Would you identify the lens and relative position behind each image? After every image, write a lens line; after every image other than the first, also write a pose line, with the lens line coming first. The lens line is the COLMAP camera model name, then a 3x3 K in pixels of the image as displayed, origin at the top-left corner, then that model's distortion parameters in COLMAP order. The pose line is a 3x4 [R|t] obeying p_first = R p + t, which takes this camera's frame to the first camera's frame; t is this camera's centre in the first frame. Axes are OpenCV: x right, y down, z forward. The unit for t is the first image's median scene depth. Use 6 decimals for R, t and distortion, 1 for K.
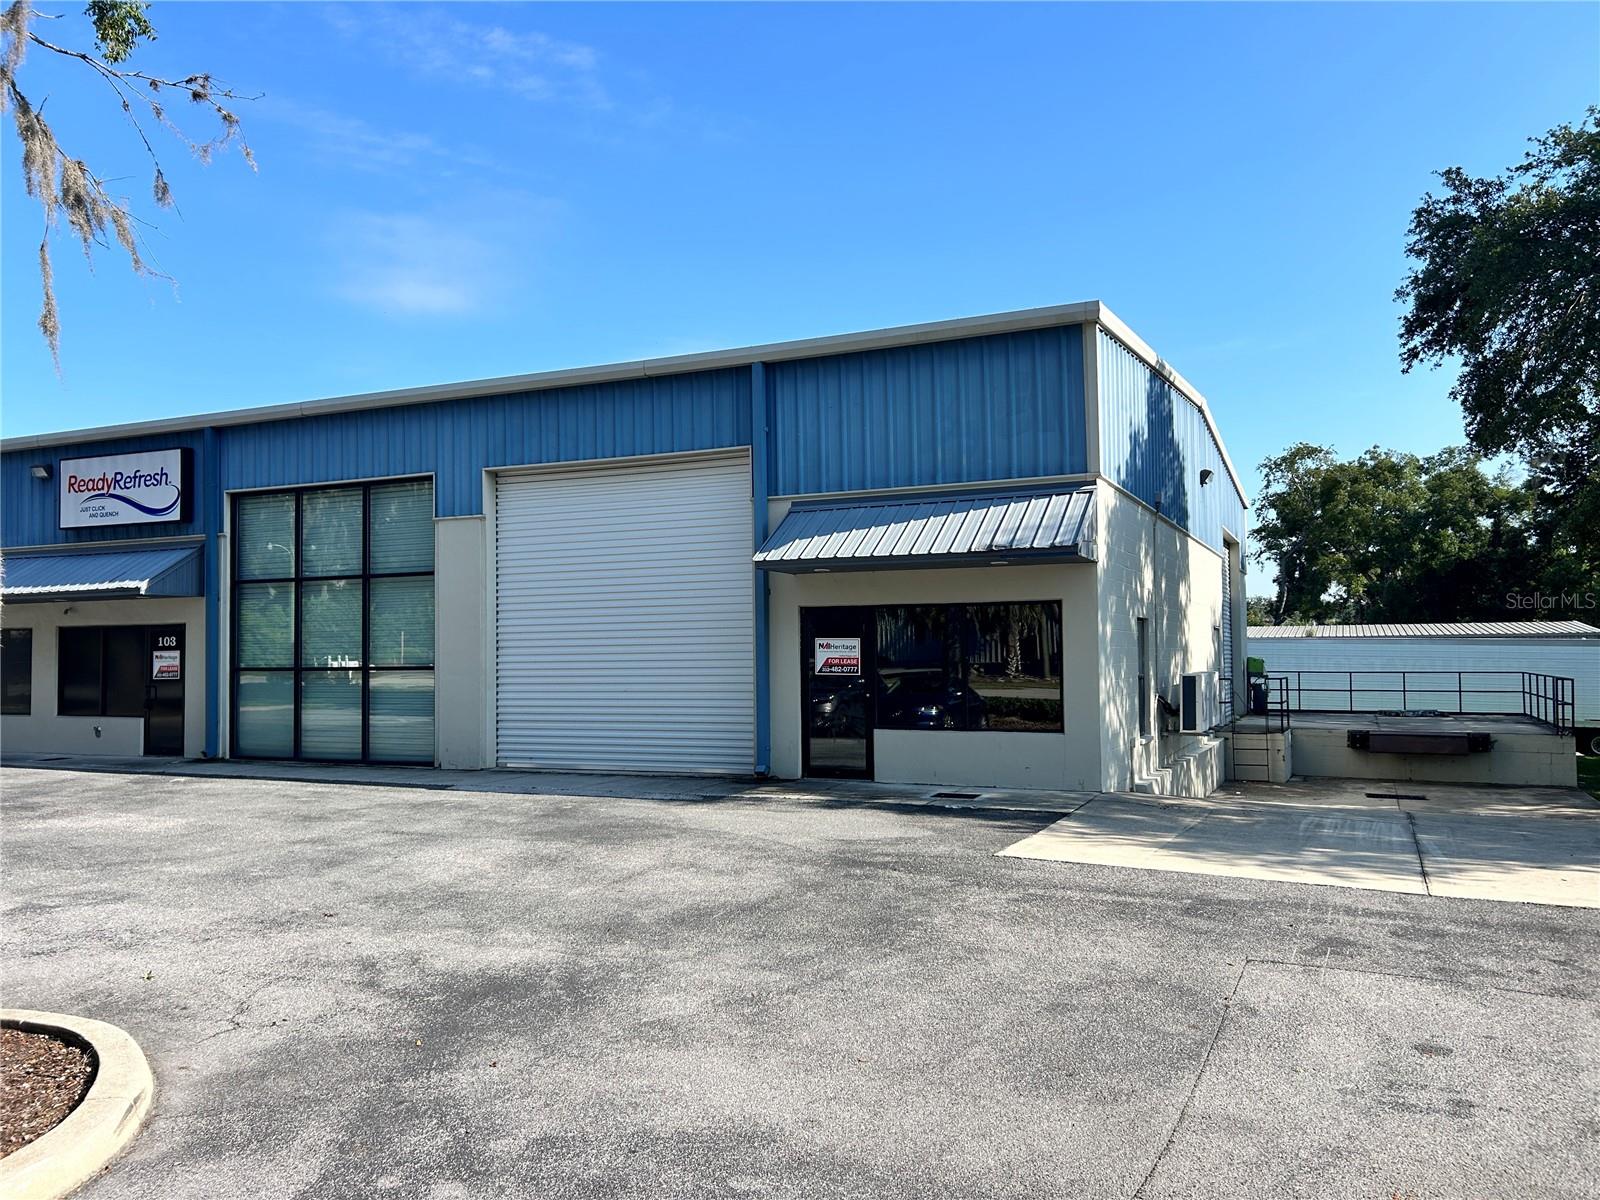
lens RADIAL K [[1187.7, 0, 800.0], [0, 1187.7, 600.0], [0, 0, 1]] dist [0.058945, 0.000001]
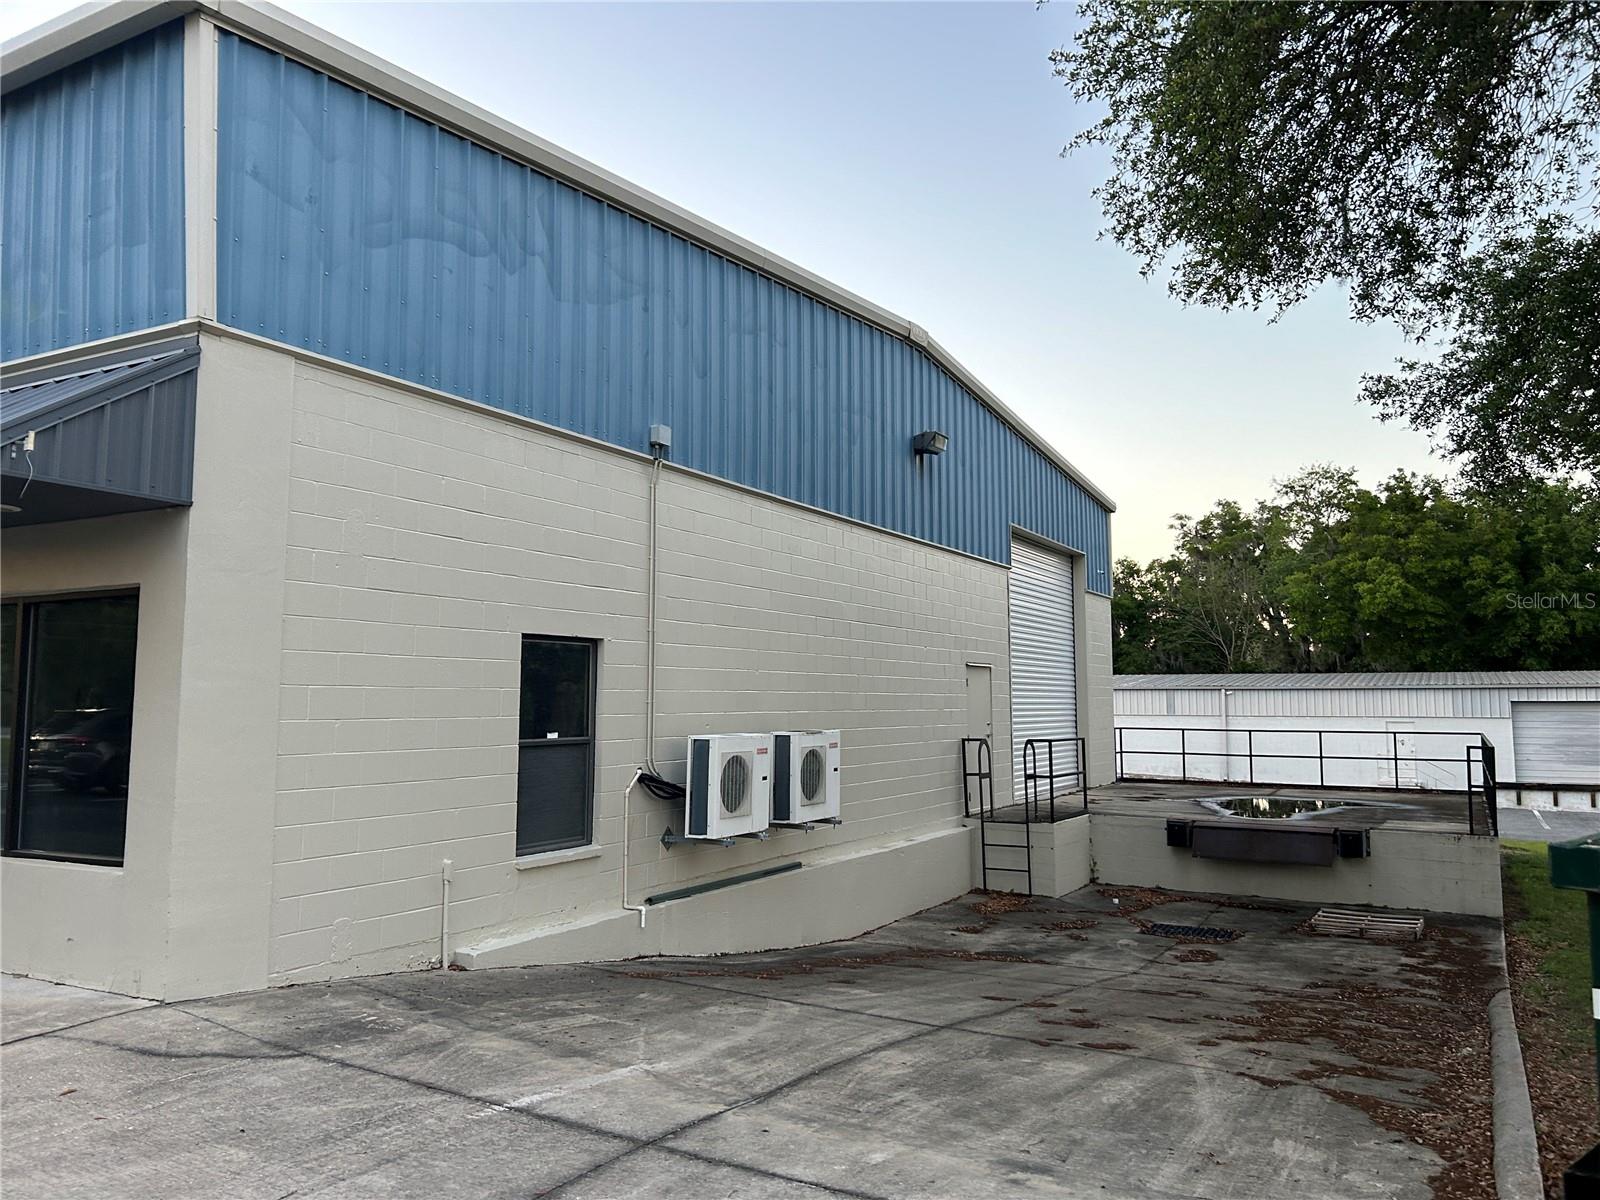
lens RADIAL K [[1187.7, 0, 800.0], [0, 1187.7, 600.0], [0, 0, 1]] dist [0.058945, 0.000001]
pose [[0.997839, 0.004155, -0.065575, 0.429380], [-0.006750, 0.999200, -0.039406, 0.019046], [0.065359, 0.039764, 0.997069, 0.446049]]
